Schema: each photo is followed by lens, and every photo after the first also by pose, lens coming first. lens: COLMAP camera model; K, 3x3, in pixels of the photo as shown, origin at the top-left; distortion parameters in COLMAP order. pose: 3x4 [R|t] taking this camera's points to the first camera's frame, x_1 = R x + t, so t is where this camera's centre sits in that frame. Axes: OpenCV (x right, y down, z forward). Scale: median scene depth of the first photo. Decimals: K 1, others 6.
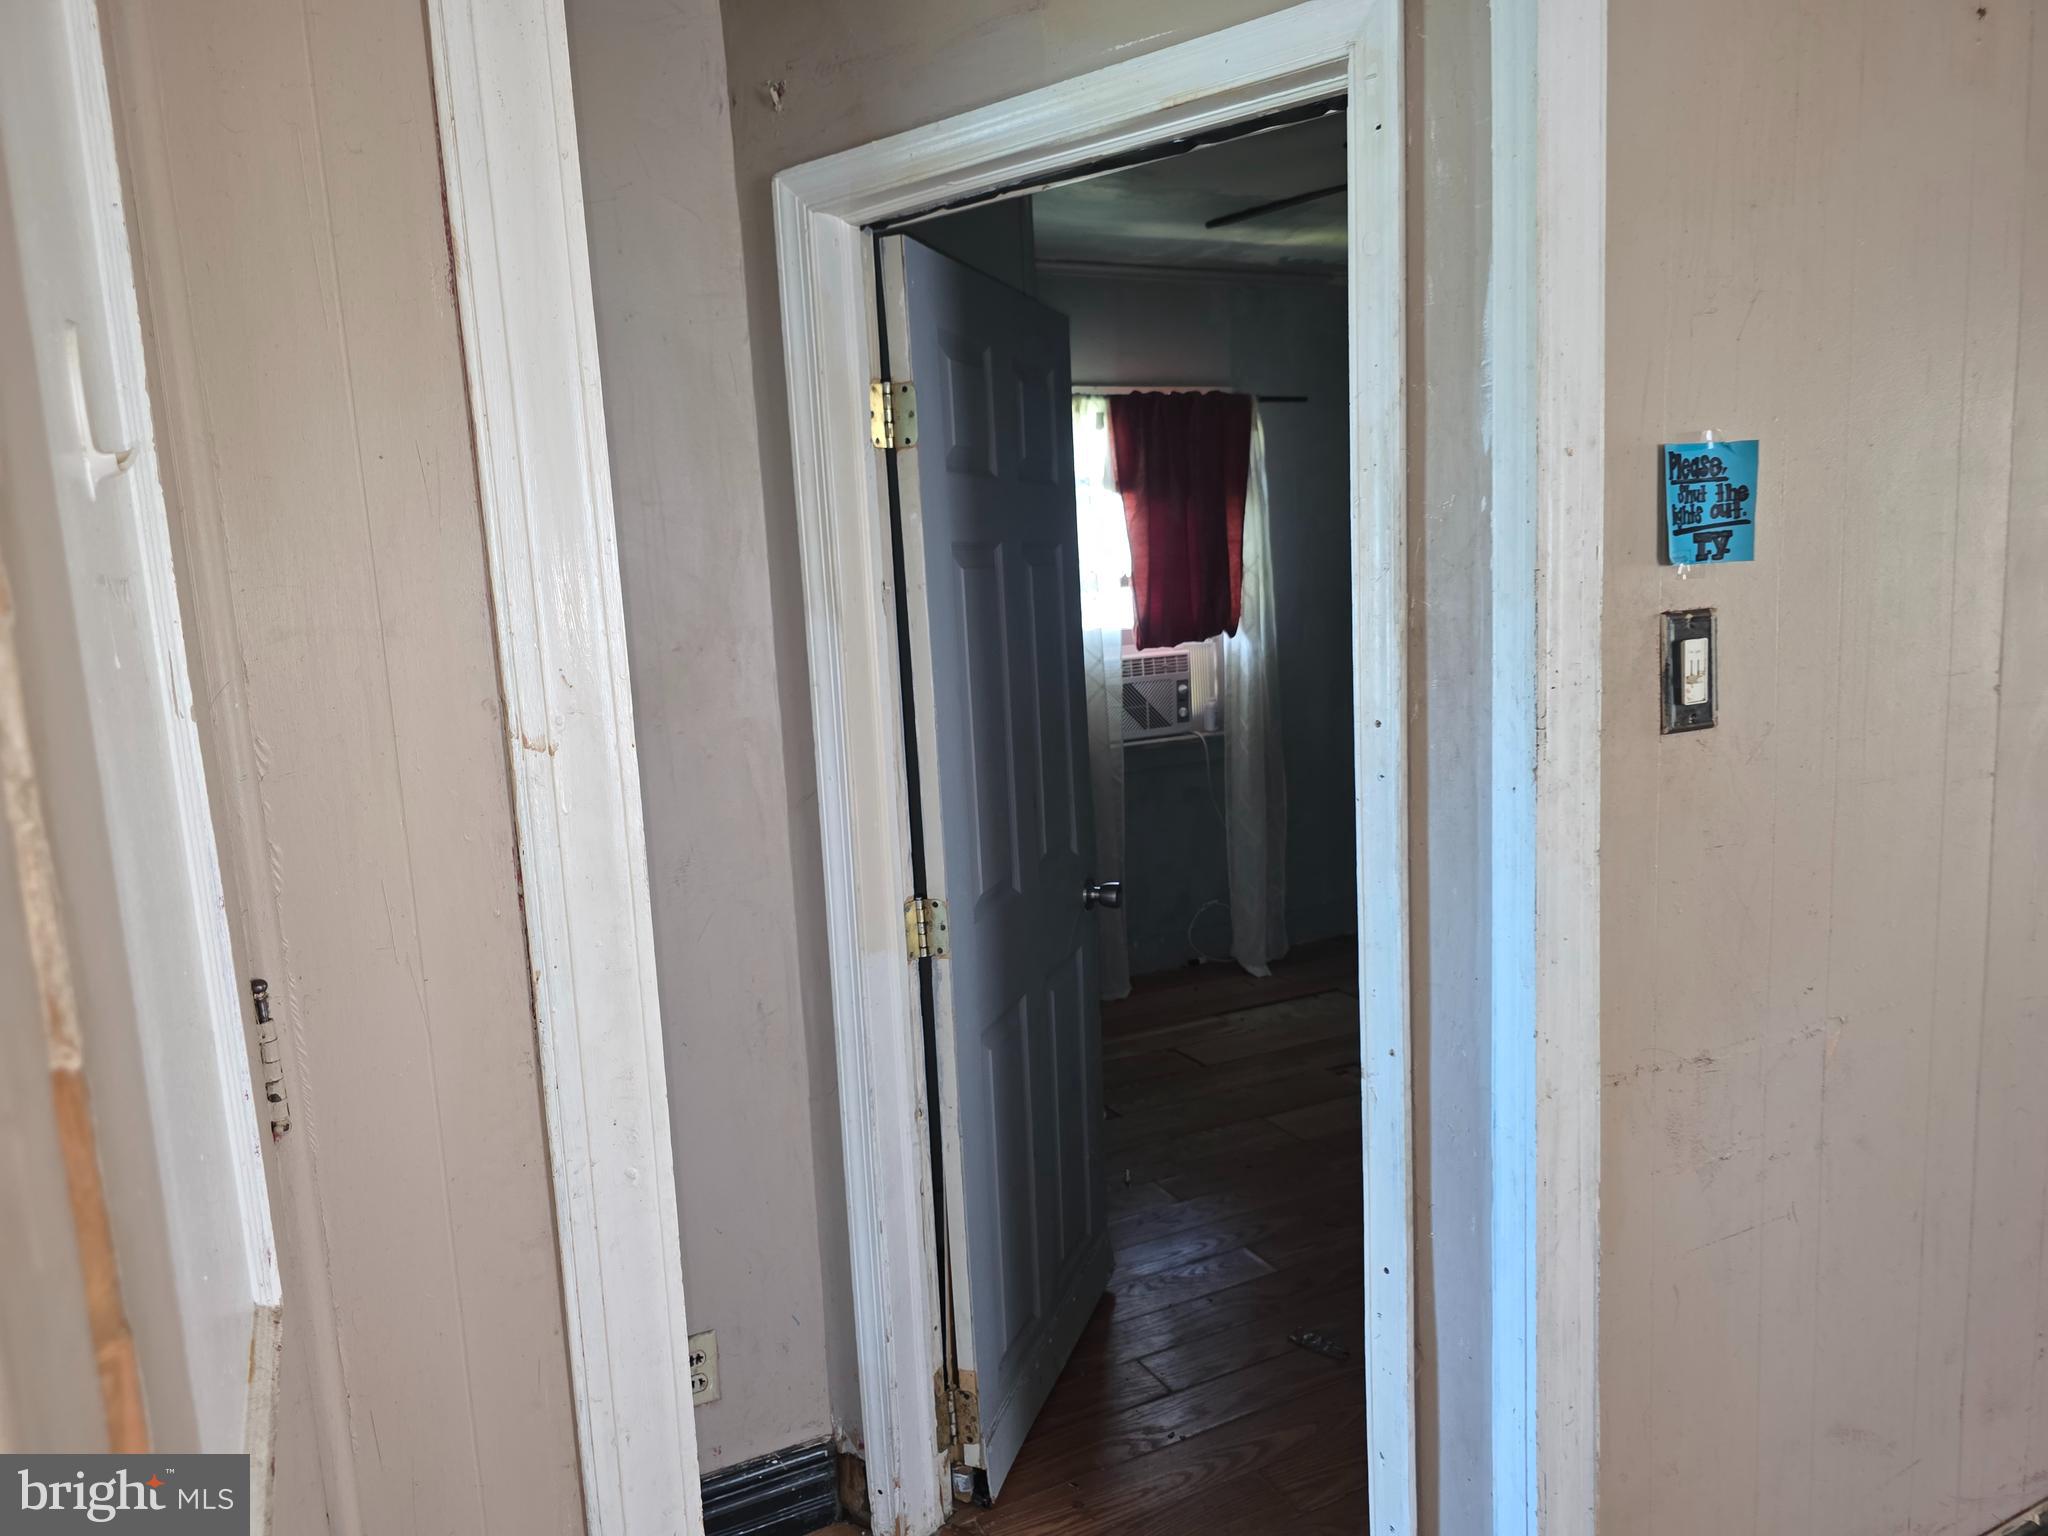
lens RADIAL K [[1375.3, 0, 1017.7], [0, 1375.3, 769.7], [0, 0, 1]] dist [0.057062, -0.048741]
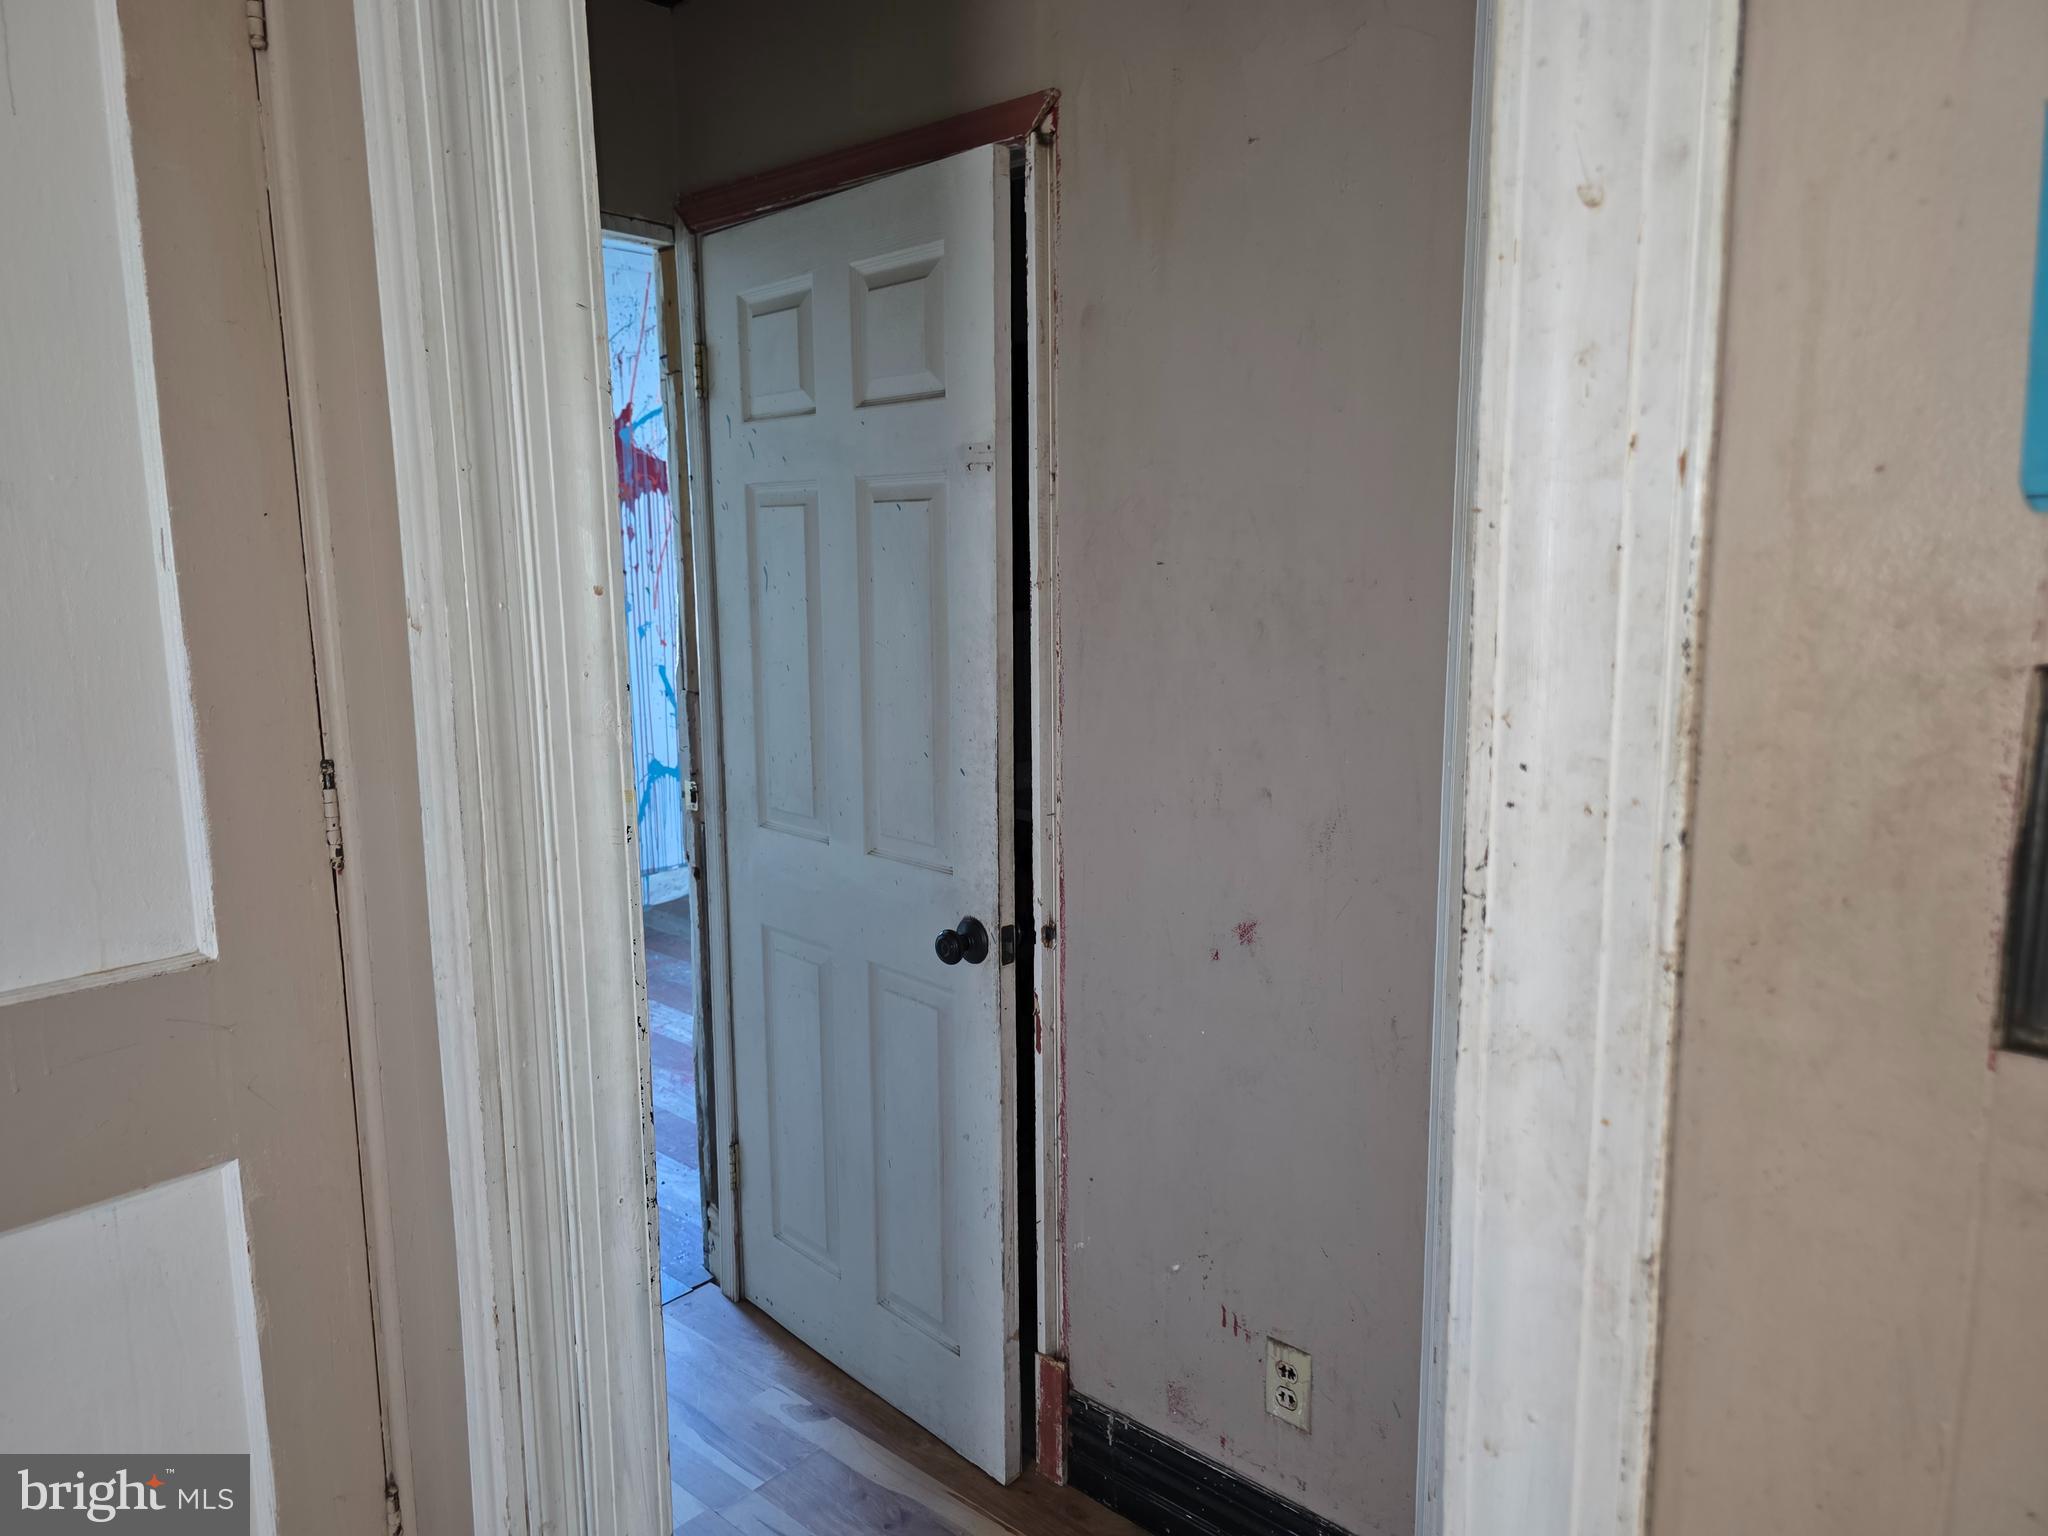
lens RADIAL K [[1375.3, 0, 1021.4], [0, 1375.3, 763.9], [0, 0, 1]] dist [0.057062, -0.048741]
pose [[0.382028, 0.193551, -0.903655, 0.685534], [-0.147173, 0.978085, 0.147274, -0.107796], [0.912357, 0.076731, 0.402141, 0.696790]]
